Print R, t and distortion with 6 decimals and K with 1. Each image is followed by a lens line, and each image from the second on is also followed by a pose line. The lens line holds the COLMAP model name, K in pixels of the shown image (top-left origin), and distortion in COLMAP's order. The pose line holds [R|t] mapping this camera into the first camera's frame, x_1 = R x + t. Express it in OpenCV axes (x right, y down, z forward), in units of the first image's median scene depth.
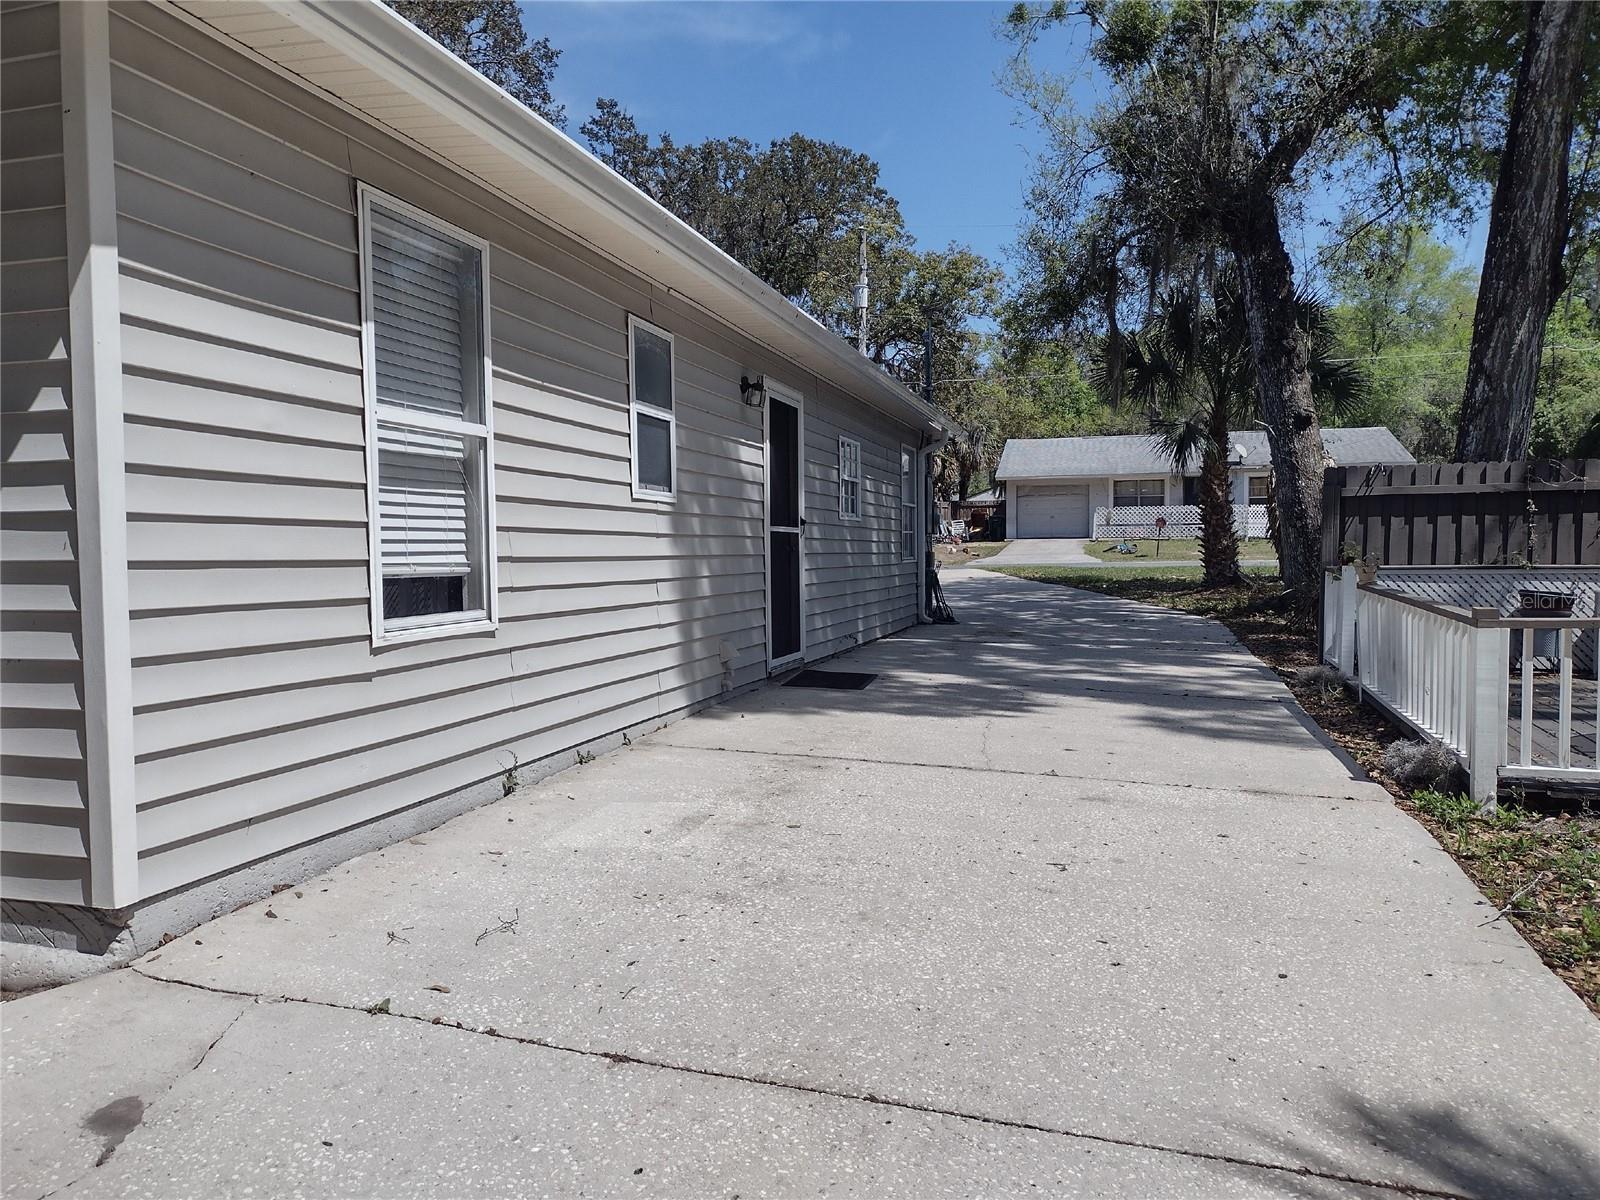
lens RADIAL K [[1189.3, 0, 803.2], [0, 1189.3, 598.3], [0, 0, 1]] dist [0.076400, -0.083909]
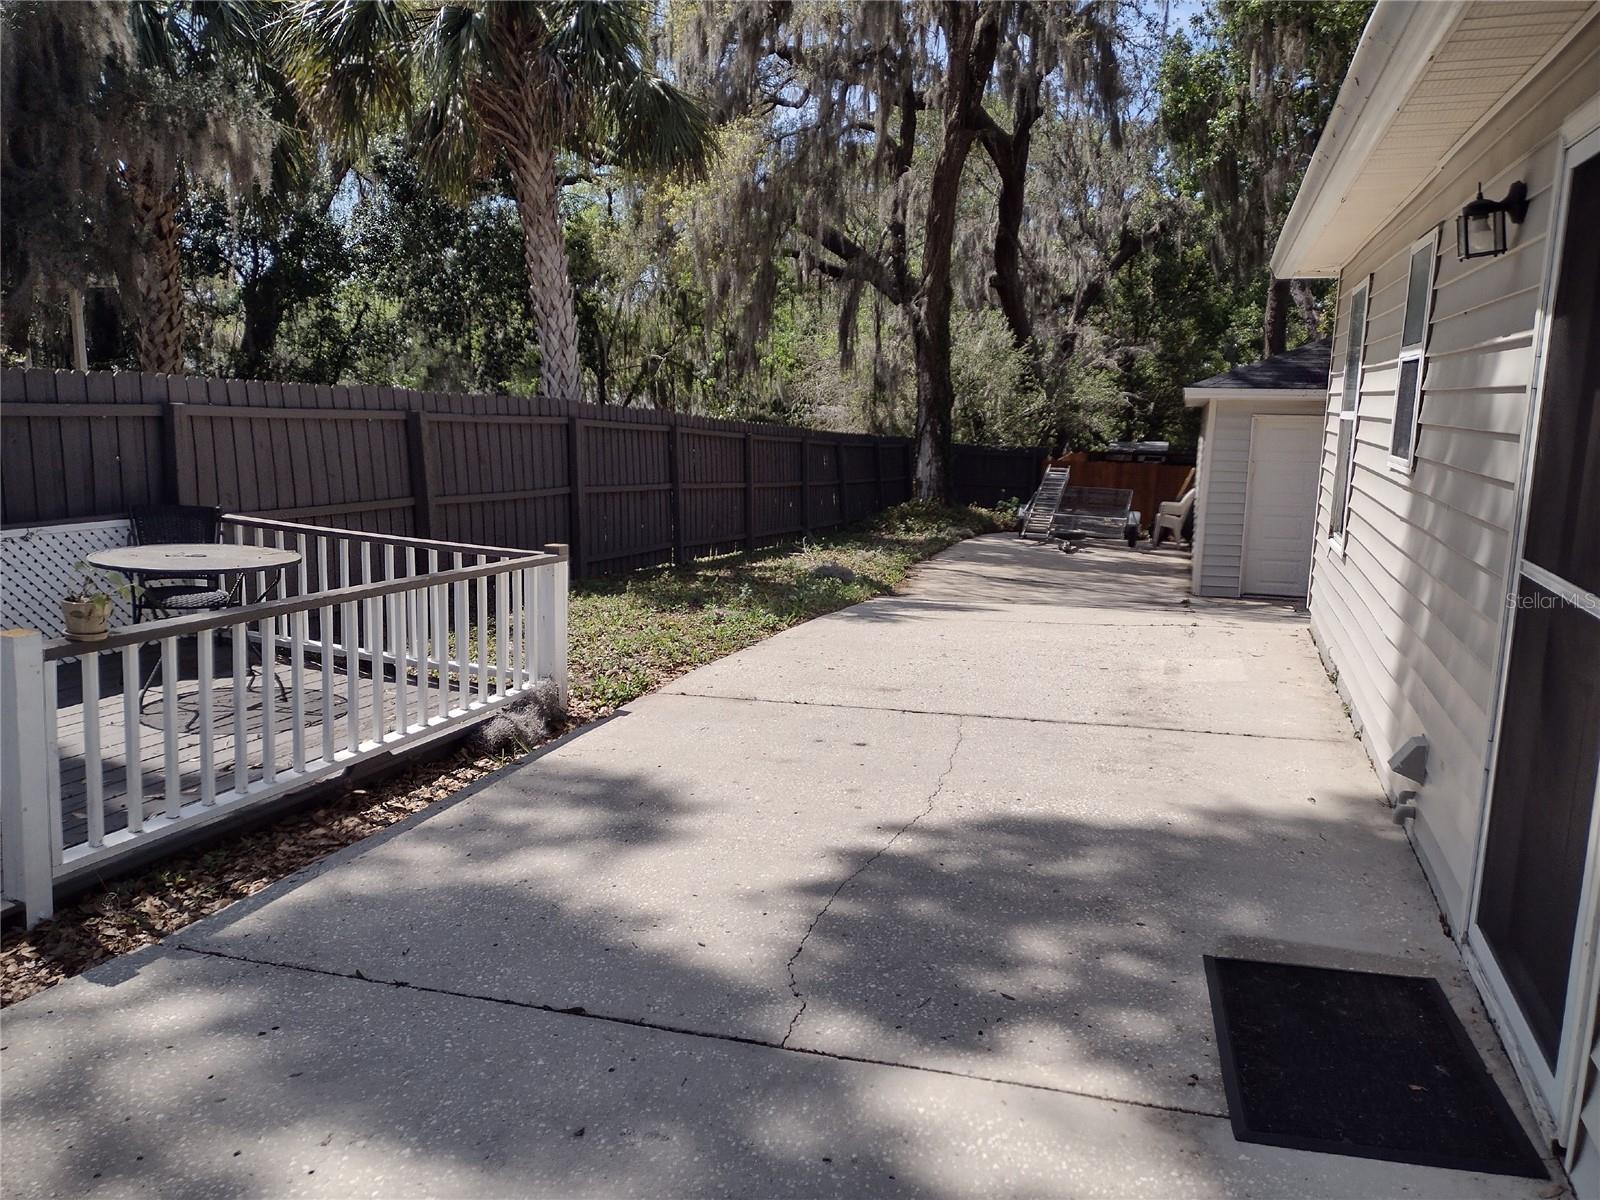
lens RADIAL K [[1189.3, 0, 799.6], [0, 1189.3, 604.2], [0, 0, 1]] dist [0.076400, -0.083909]
pose [[-0.997991, -0.022529, 0.059222, 0.143787], [-0.009247, 0.976433, 0.215625, -0.108859], [-0.062684, 0.214644, -0.974679, 1.215265]]
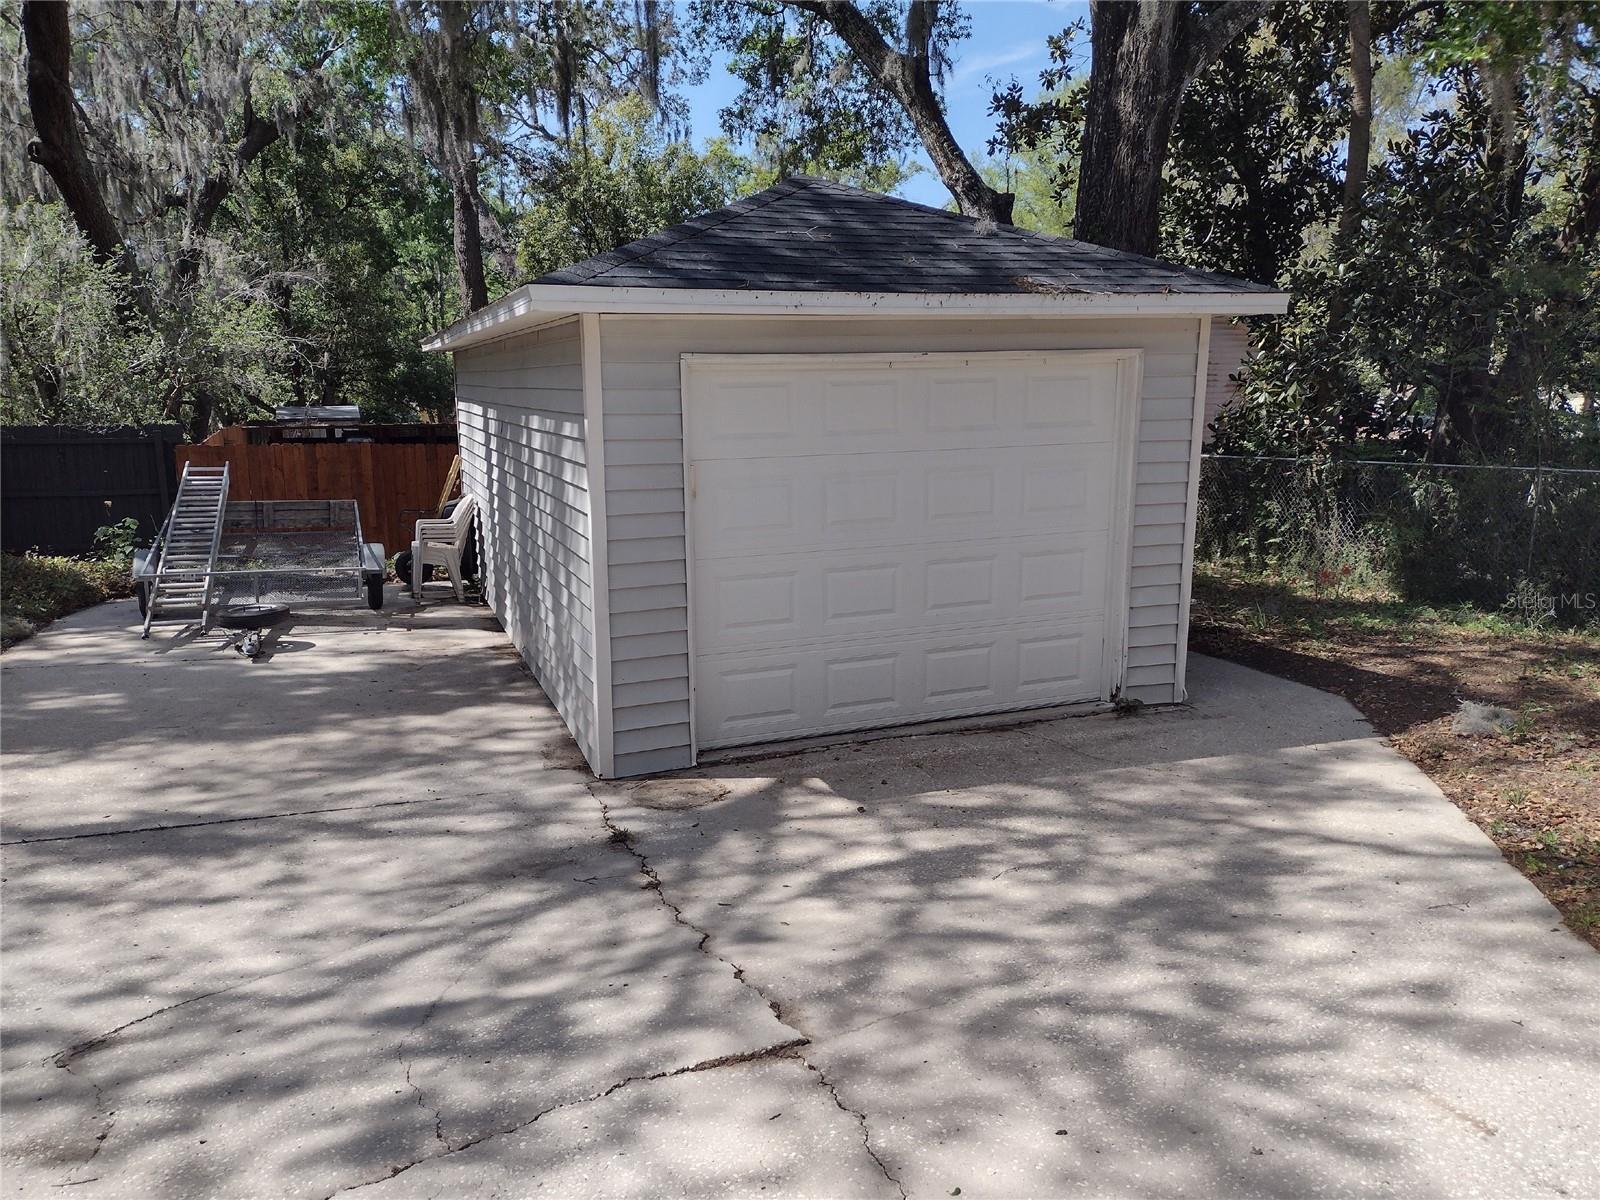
lens RADIAL K [[1189.3, 0, 793.4], [0, 1189.3, 606.6], [0, 0, 1]] dist [0.076400, -0.083909]
pose [[-0.823327, 0.122993, -0.554080, -0.001865], [-0.018269, 0.969989, 0.242461, -0.047556], [0.567273, 0.209747, -0.796372, 0.261818]]
